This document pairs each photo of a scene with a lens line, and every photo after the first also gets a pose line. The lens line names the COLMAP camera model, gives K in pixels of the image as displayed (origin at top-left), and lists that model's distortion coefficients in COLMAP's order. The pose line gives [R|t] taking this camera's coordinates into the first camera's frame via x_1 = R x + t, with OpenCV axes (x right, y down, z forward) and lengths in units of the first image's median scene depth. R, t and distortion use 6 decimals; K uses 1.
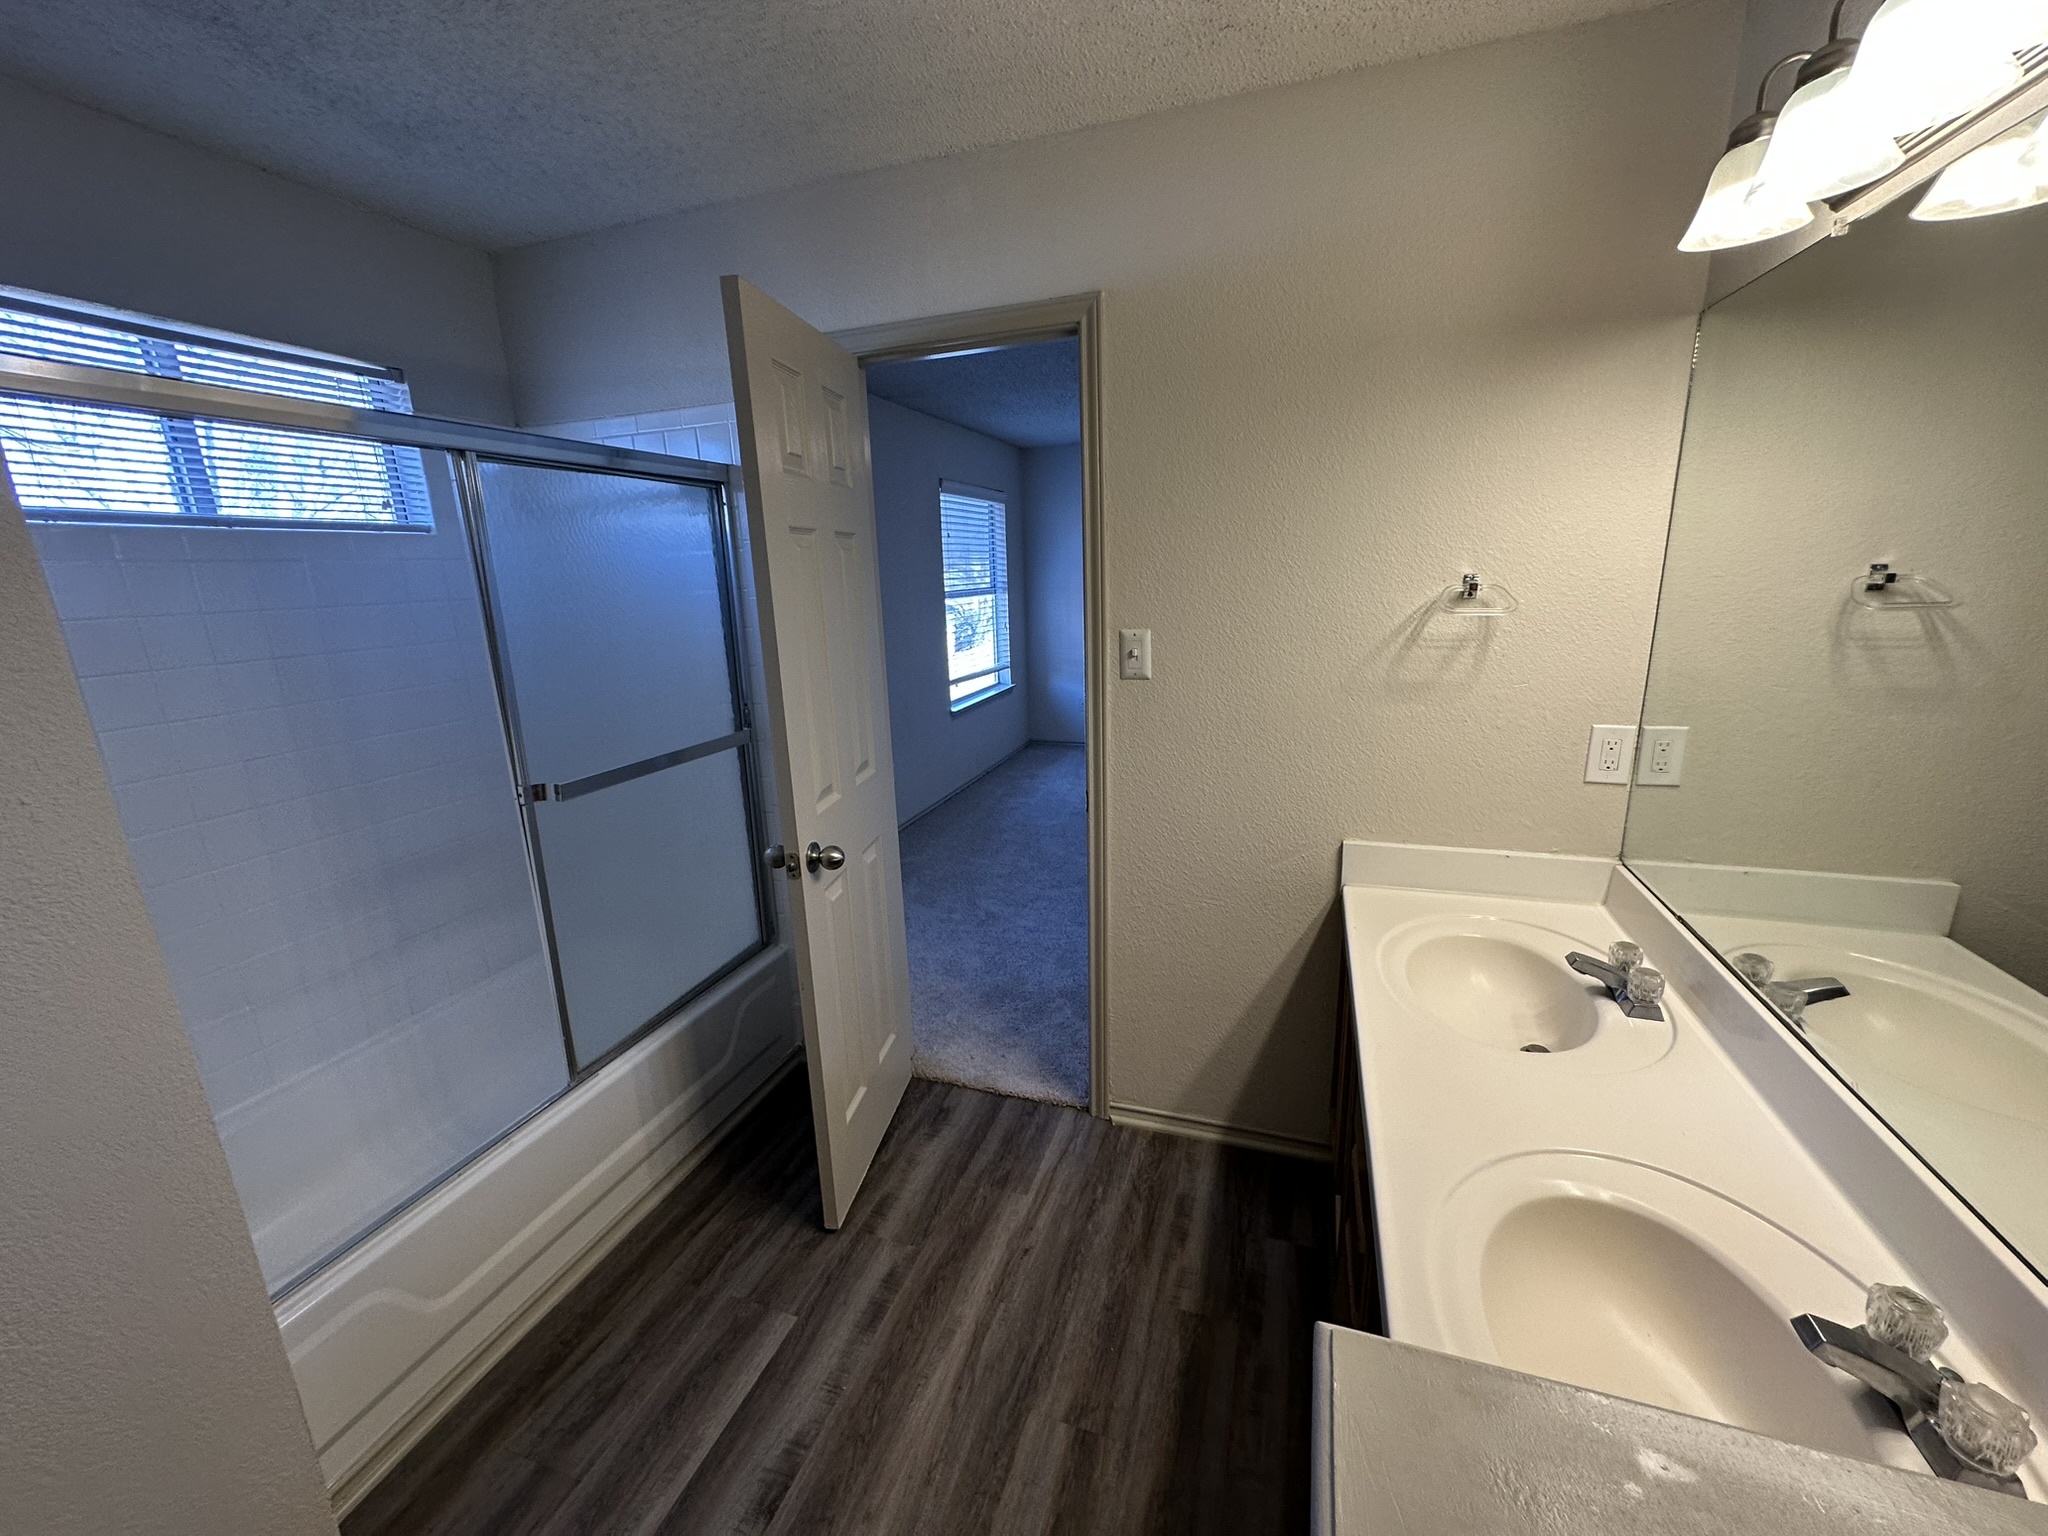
lens RADIAL K [[817.6, 0, 1020.8], [0, 817.6, 768.6], [0, 0, 1]] dist [-0.002348, 0.000662]
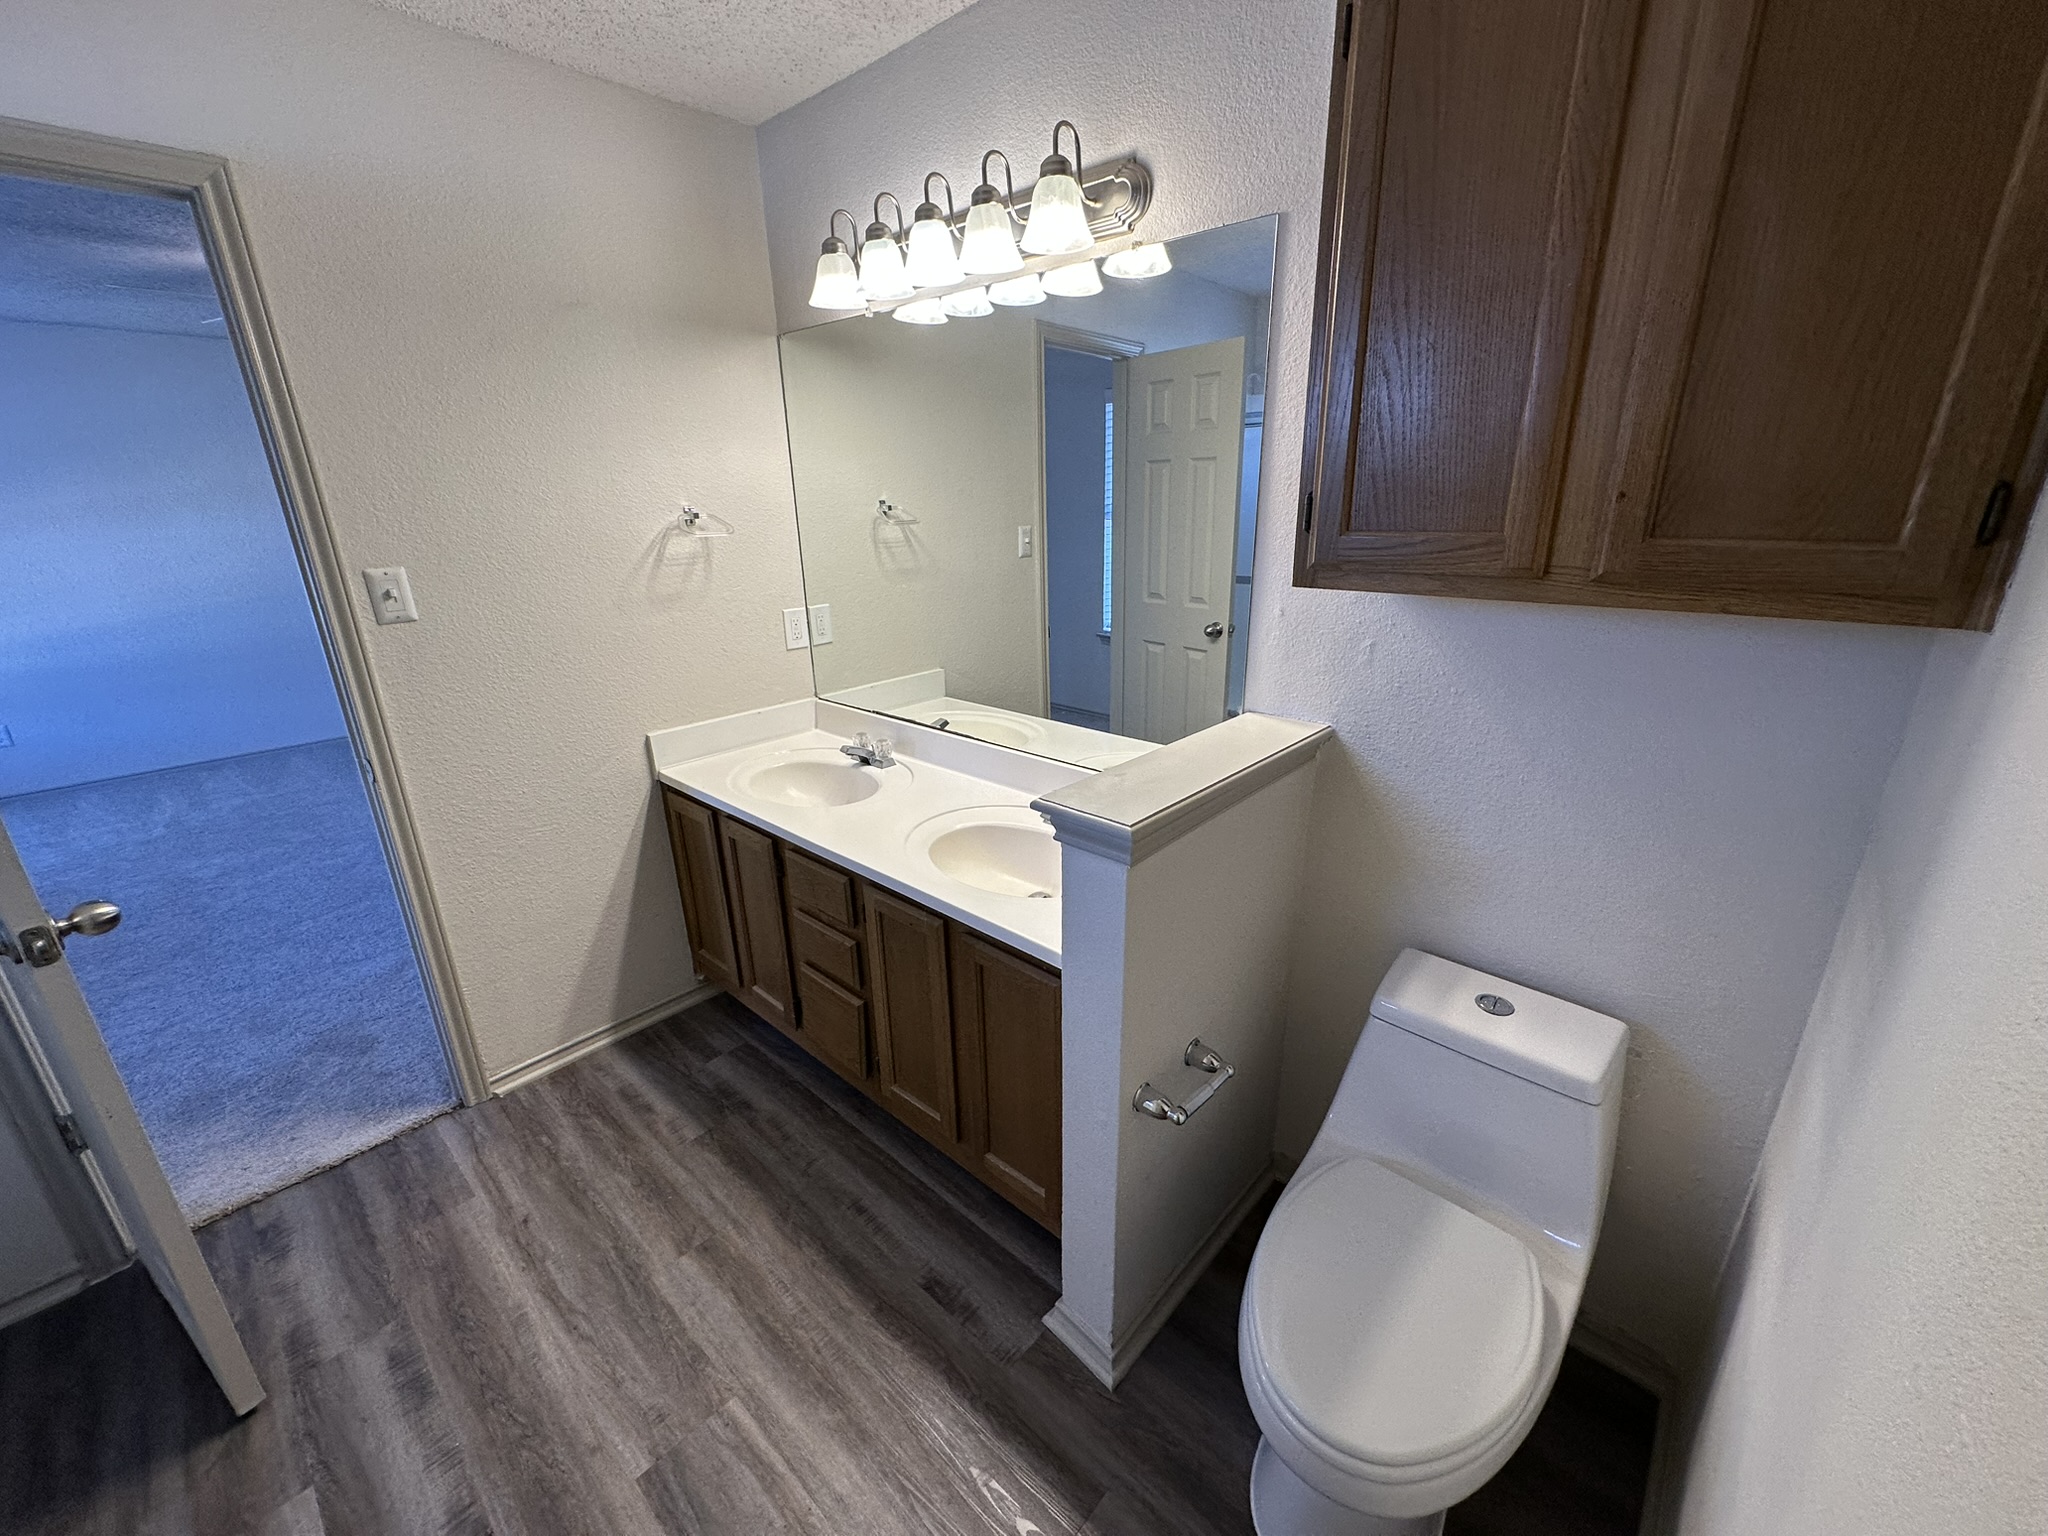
lens RADIAL K [[817.6, 0, 1029.6], [0, 817.6, 764.7], [0, 0, 1]] dist [-0.002348, 0.000662]
pose [[0.399430, -0.269163, 0.876360, -0.466670], [0.228079, 0.955048, 0.189377, 0.033766], [-0.887939, 0.124236, 0.442865, -0.016871]]
